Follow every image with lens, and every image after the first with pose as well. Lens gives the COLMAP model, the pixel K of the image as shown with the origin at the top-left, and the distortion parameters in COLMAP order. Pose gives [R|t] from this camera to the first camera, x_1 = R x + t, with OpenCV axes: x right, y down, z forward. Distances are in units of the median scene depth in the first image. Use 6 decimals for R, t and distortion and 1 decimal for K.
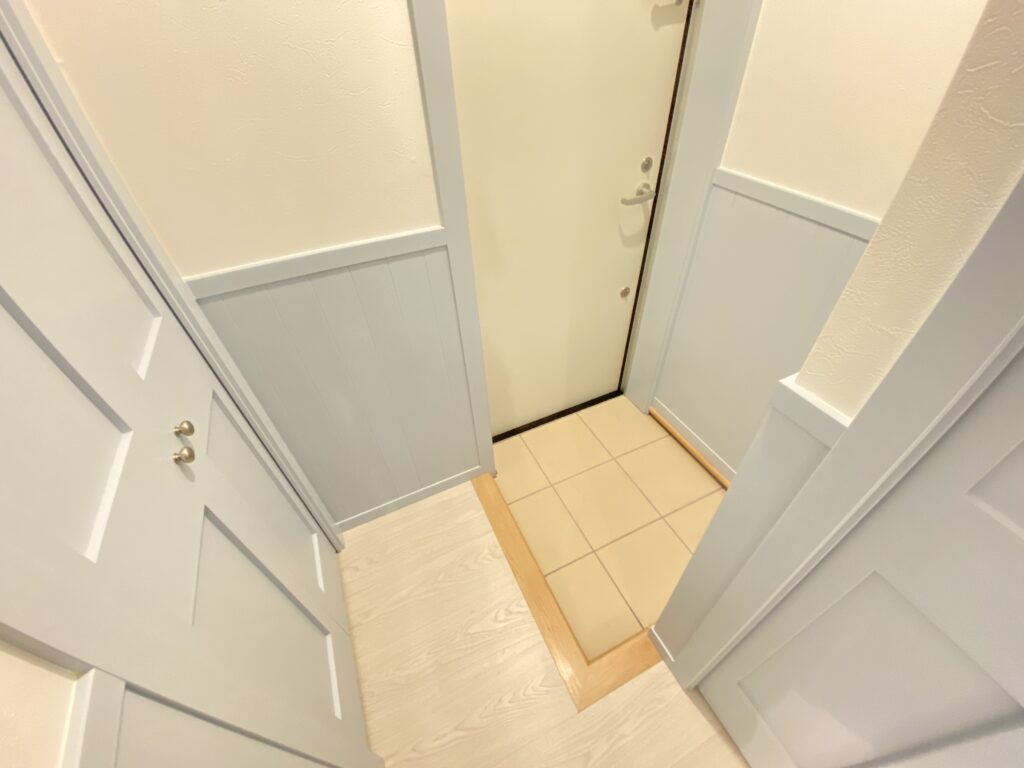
lens RADIAL K [[415.3, 0, 512.0], [0, 415.3, 384.0], [0, 0, 1]] dist [0.001500, -0.009720]
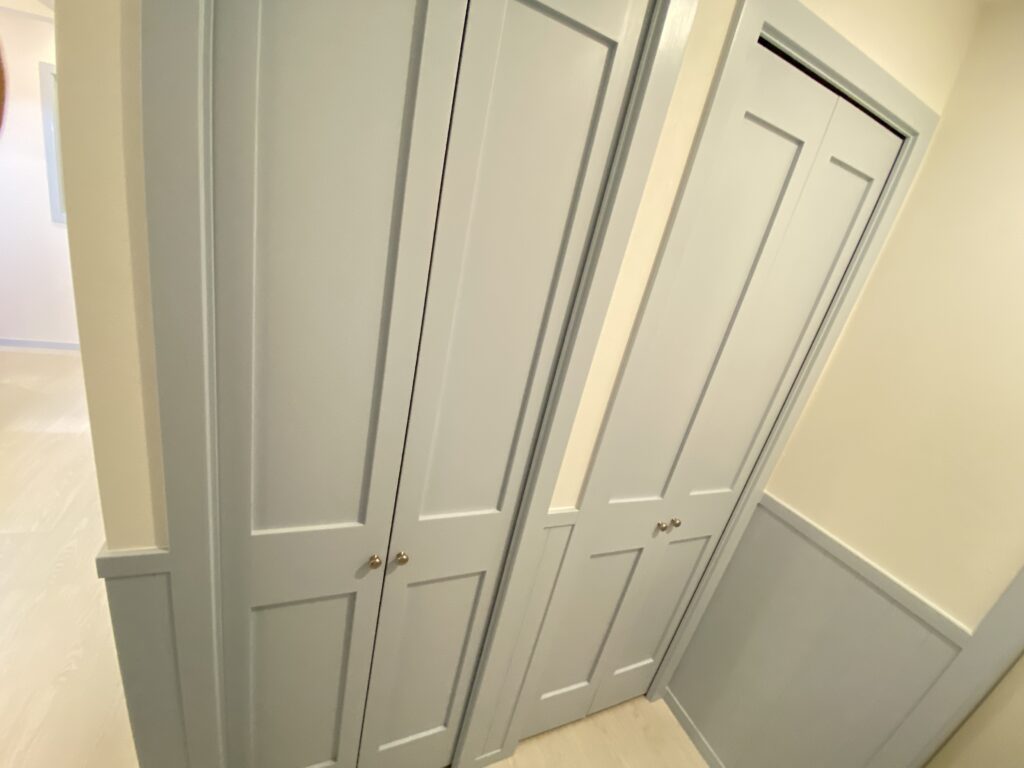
lens RADIAL K [[416.1, 0, 512.0], [0, 416.1, 384.0], [0, 0, 1]] dist [0.032904, -0.027723]
pose [[-0.036155, 0.357031, -0.933393, 0.612186], [-0.814848, 0.530186, 0.234364, -0.050448], [0.578547, 0.769046, 0.271757, -0.339093]]
